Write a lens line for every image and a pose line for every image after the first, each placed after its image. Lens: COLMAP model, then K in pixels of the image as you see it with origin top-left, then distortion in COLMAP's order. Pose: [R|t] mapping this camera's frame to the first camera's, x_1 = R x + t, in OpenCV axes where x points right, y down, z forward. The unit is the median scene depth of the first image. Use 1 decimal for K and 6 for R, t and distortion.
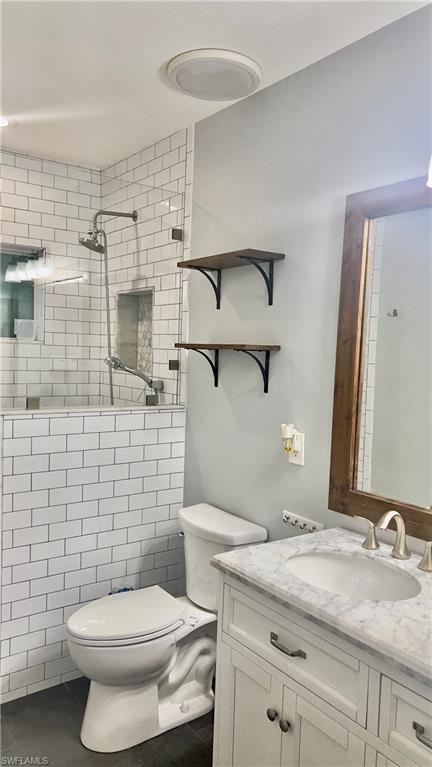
lens RADIAL K [[563.1, 0, 215.5], [0, 563.1, 387.8], [0, 0, 1]] dist [0.063603, -0.095768]
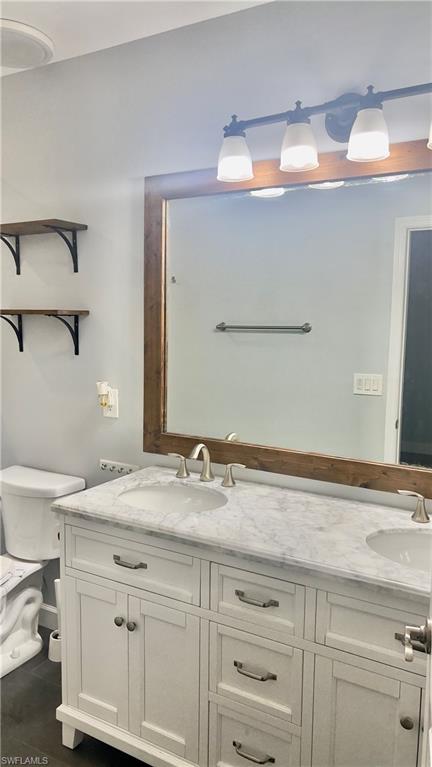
lens RADIAL K [[563.1, 0, 215.5], [0, 563.1, 387.8], [0, 0, 1]] dist [0.063603, -0.095768]
pose [[0.912868, -0.068507, 0.402465, -0.128199], [0.041877, 0.996333, 0.074610, 0.002848], [-0.406101, -0.051255, 0.912390, -0.116847]]
